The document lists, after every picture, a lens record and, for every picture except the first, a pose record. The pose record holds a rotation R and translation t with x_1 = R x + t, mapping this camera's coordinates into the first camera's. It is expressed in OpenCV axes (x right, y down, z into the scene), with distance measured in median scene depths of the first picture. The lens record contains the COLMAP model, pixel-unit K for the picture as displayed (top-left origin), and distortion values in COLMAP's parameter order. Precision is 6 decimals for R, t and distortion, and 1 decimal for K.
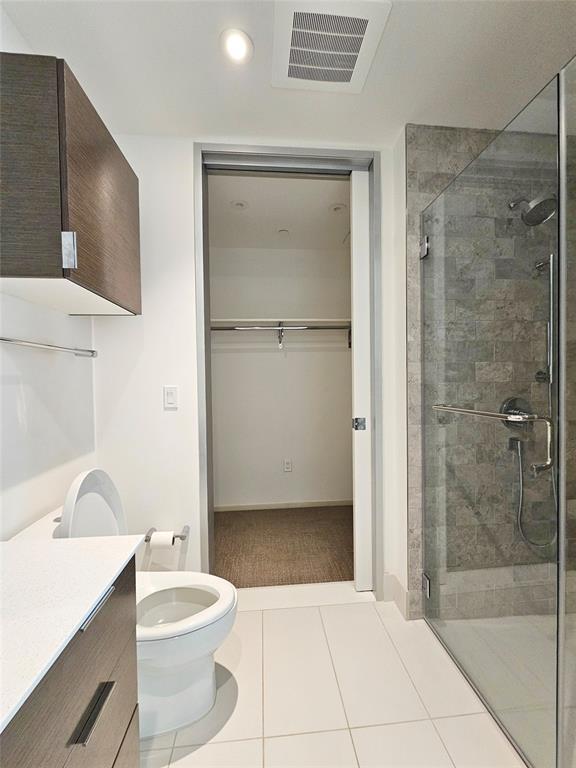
lens RADIAL K [[312.4, 0, 288.0], [0, 312.4, 382.0], [0, 0, 1]] dist [0.000931, 0.000036]
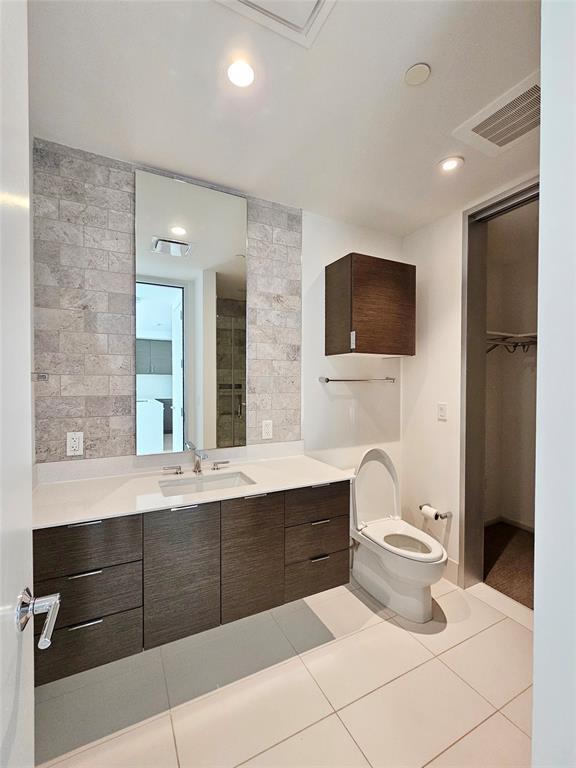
lens RADIAL K [[314.6, 0, 290.4], [0, 314.6, 387.7], [0, 0, 1]] dist [0.000404, 0.000330]
pose [[0.414408, 0.017859, -0.909916, 0.630275], [-0.018612, 0.999765, 0.011146, -0.061140], [0.909901, 0.012317, 0.414643, -0.166022]]
